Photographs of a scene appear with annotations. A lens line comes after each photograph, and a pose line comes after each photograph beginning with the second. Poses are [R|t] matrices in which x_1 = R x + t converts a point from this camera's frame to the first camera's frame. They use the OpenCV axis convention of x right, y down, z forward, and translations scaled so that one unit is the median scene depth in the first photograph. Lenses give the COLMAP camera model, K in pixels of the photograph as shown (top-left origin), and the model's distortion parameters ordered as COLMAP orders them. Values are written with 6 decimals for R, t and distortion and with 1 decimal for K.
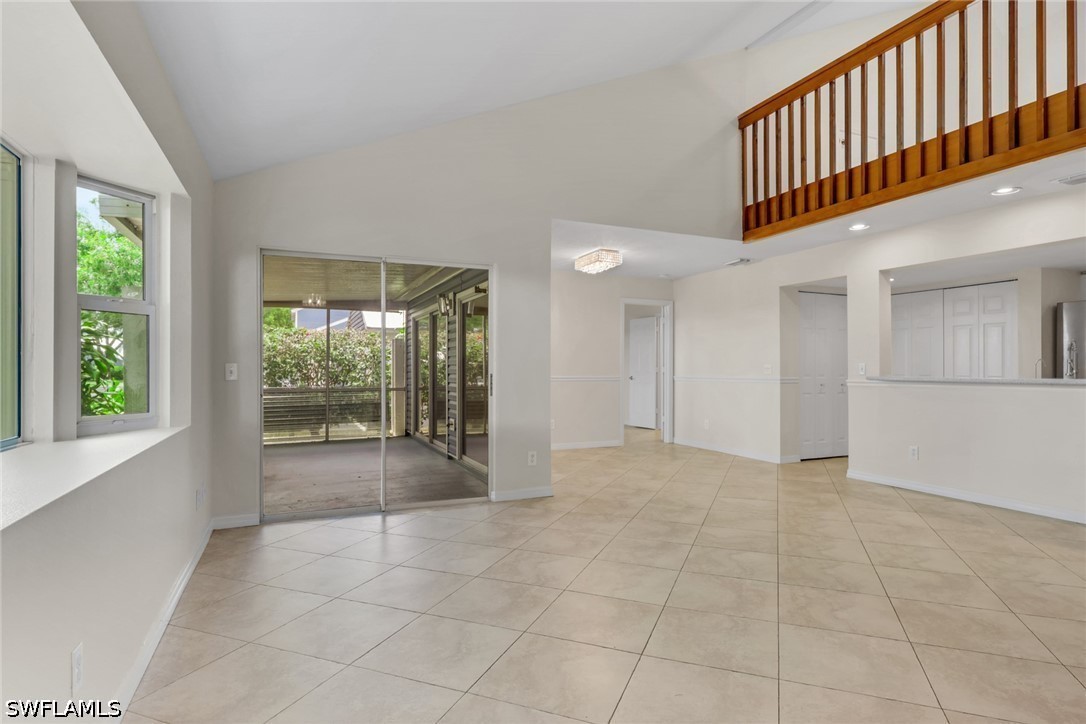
lens RADIAL K [[585.8, 0, 544.8], [0, 585.8, 369.3], [0, 0, 1]] dist [0.000598, -0.000205]
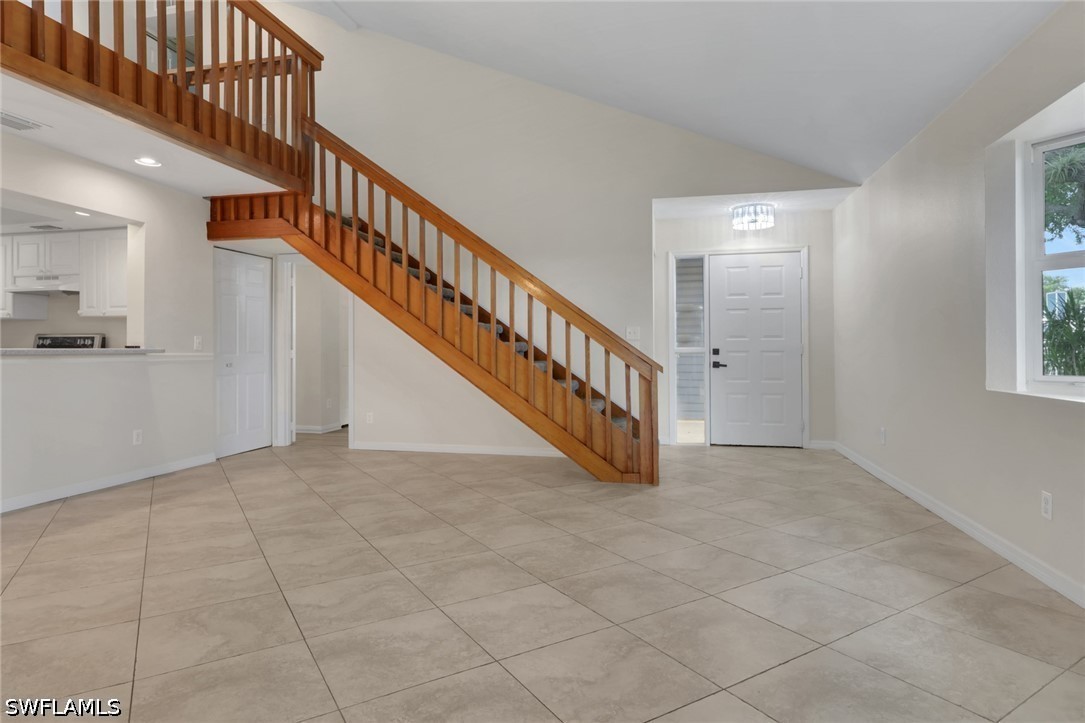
lens RADIAL K [[599.5, 0, 536.5], [0, 599.5, 345.2], [0, 0, 1]] dist [-0.000984, -0.000600]
pose [[-0.803131, 0.007288, 0.595757, -0.308015], [0.003162, 0.999963, -0.007970, 0.028310], [-0.595794, -0.004517, -0.803125, 1.524981]]
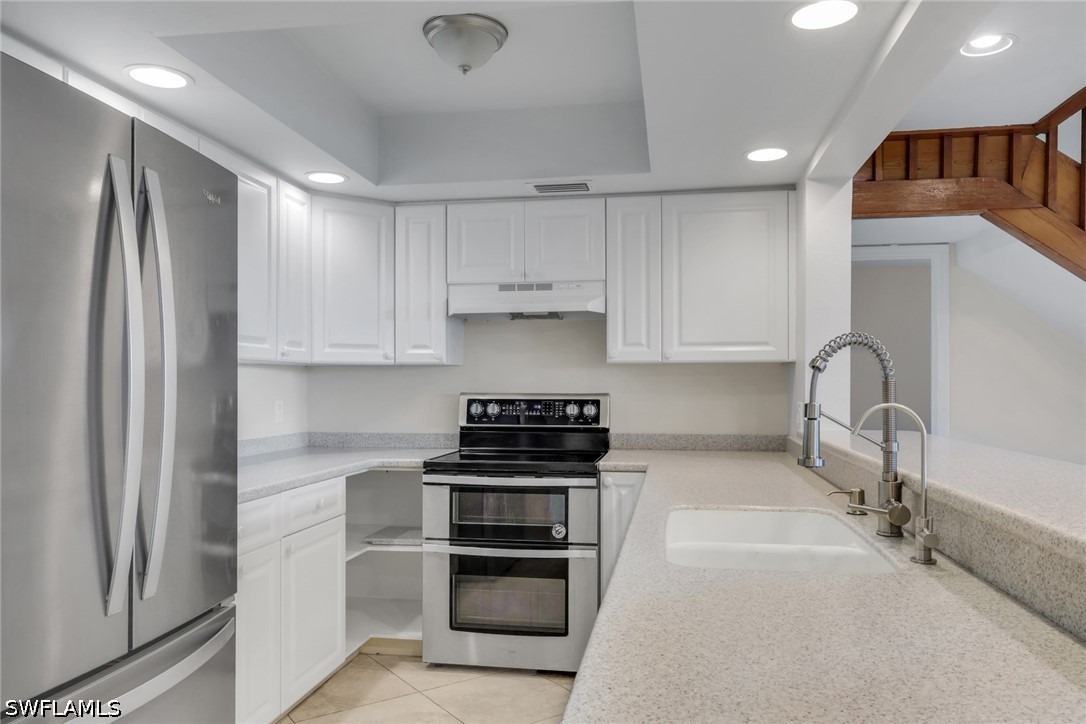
lens RADIAL K [[786.4, 0, 543.1], [0, 786.4, 388.8], [0, 0, 1]] dist [0.001486, 0.002787]
pose [[-0.836122, 0.000977, 0.548542, 1.148799], [0.003328, 0.999989, 0.003291, -0.034380], [-0.548533, 0.004577, -0.836116, 1.936659]]
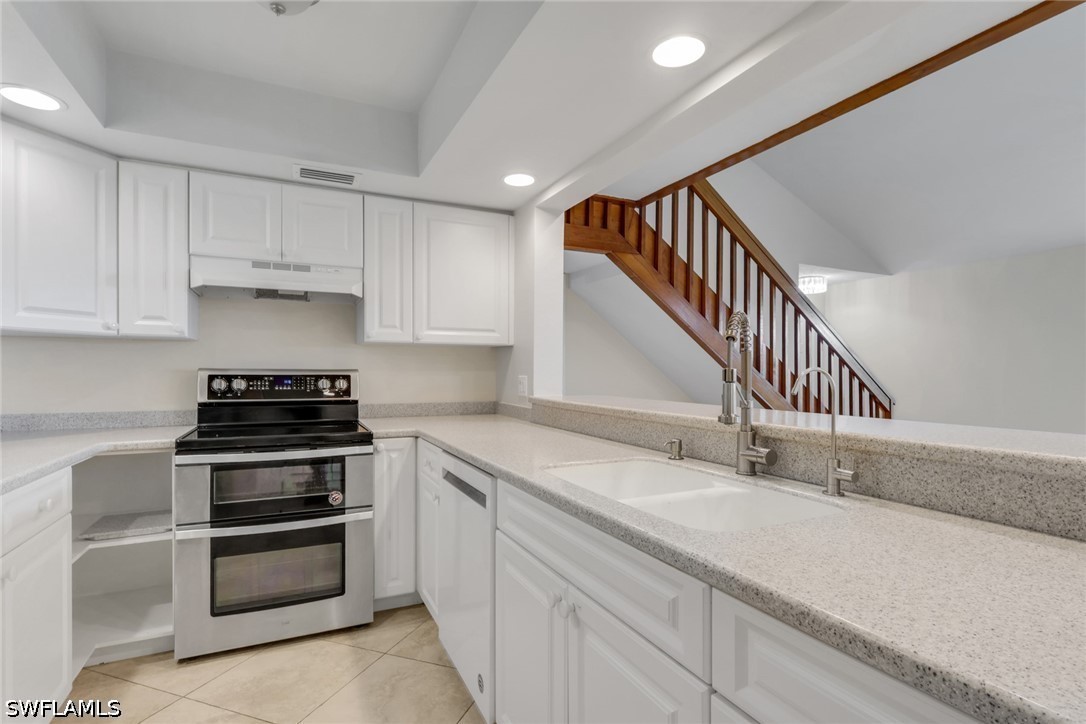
lens RADIAL K [[531.6, 0, 543.6], [0, 531.6, 375.5], [0, 0, 1]] dist [-0.002342, 0.000645]
pose [[-0.999325, -0.000304, -0.036744, 1.431841], [-0.000658, 0.999954, 0.009613, -0.021639], [0.036740, 0.009631, -0.999278, 1.812111]]
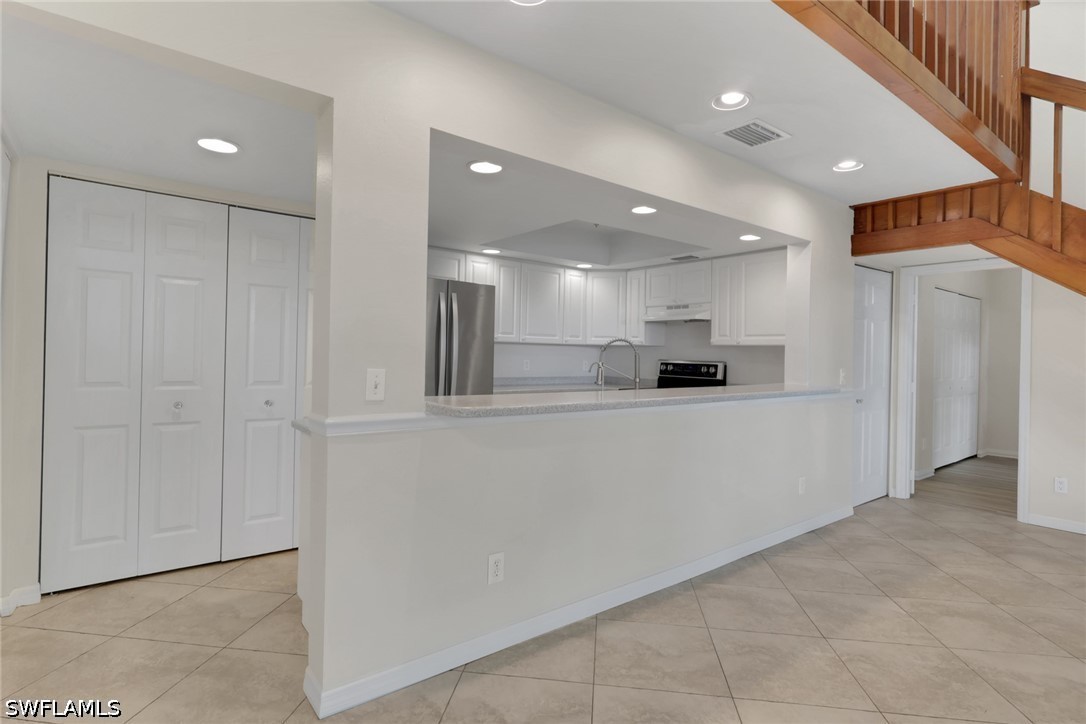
lens RADIAL K [[544.8, 0, 541.4], [0, 544.8, 353.8], [0, 0, 1]] dist [0.000693, 0.000734]
pose [[-0.251666, -0.005961, 0.967796, 0.357779], [-0.017801, 0.999840, 0.001529, -0.037707], [-0.967650, -0.016843, -0.251732, 1.775600]]
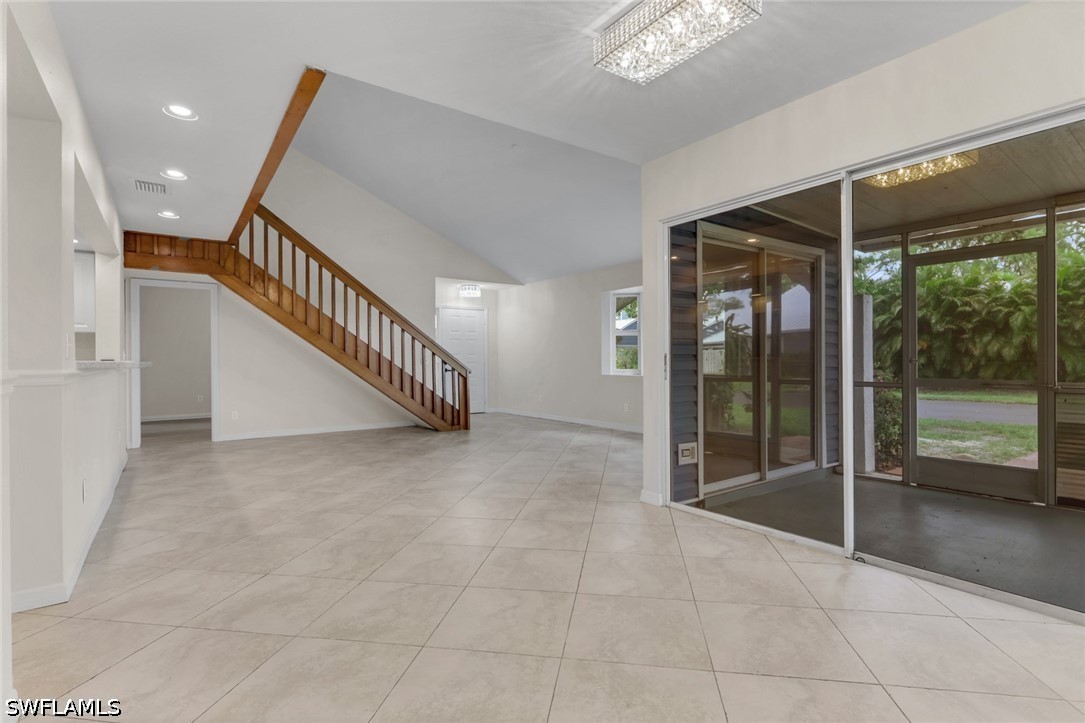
lens RADIAL K [[514.4, 0, 542.5], [0, 514.4, 361.5], [0, 0, 1]] dist [-0.002547, 0.000045]
pose [[-0.976771, 0.006936, -0.214175, 0.479812], [0.006600, 0.999976, 0.002281, 0.025699], [0.214186, 0.000815, -0.976793, 2.642342]]
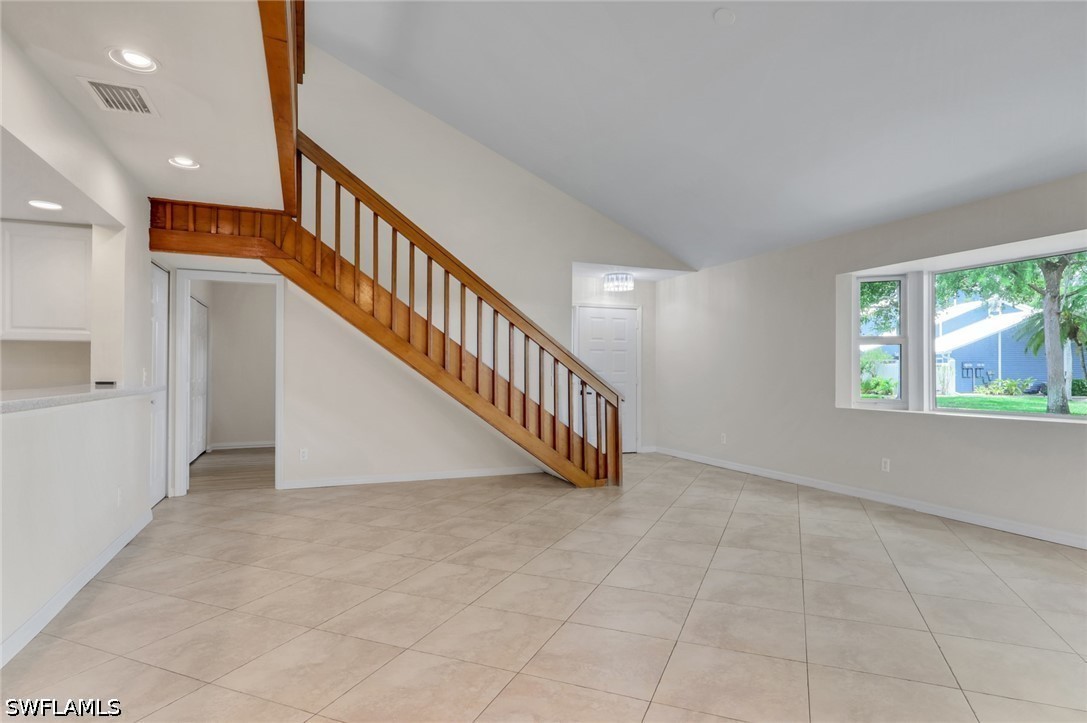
lens RADIAL K [[586.3, 0, 545.3], [0, 586.3, 368.8], [0, 0, 1]] dist [0.000598, -0.000205]
pose [[-0.999818, -0.002886, 0.018845, 0.504667], [-0.003012, 0.999973, -0.006681, -0.004132], [-0.018825, -0.006736, -0.999800, 2.059956]]
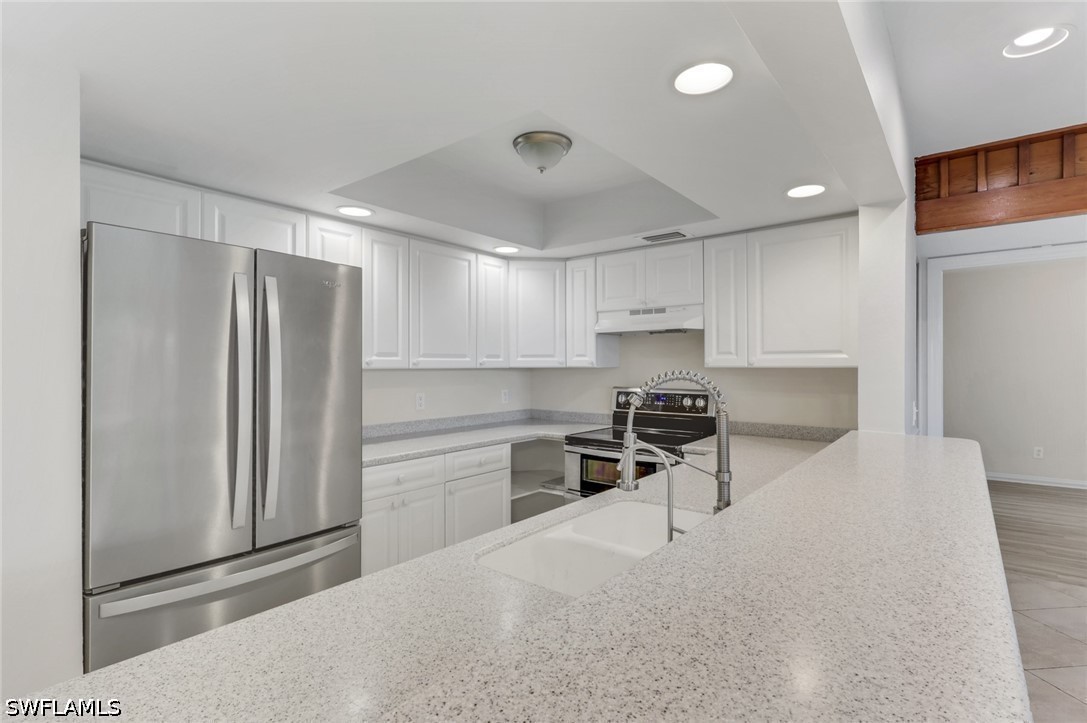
lens RADIAL K [[521.6, 0, 544.2], [0, 521.6, 366.3], [0, 0, 1]] dist [-0.001371, 0.000467]
pose [[-0.461207, 0.000128, 0.887293, 0.972886], [0.004223, 0.999989, 0.002051, -0.072711], [-0.887283, 0.004693, -0.461202, 1.653581]]
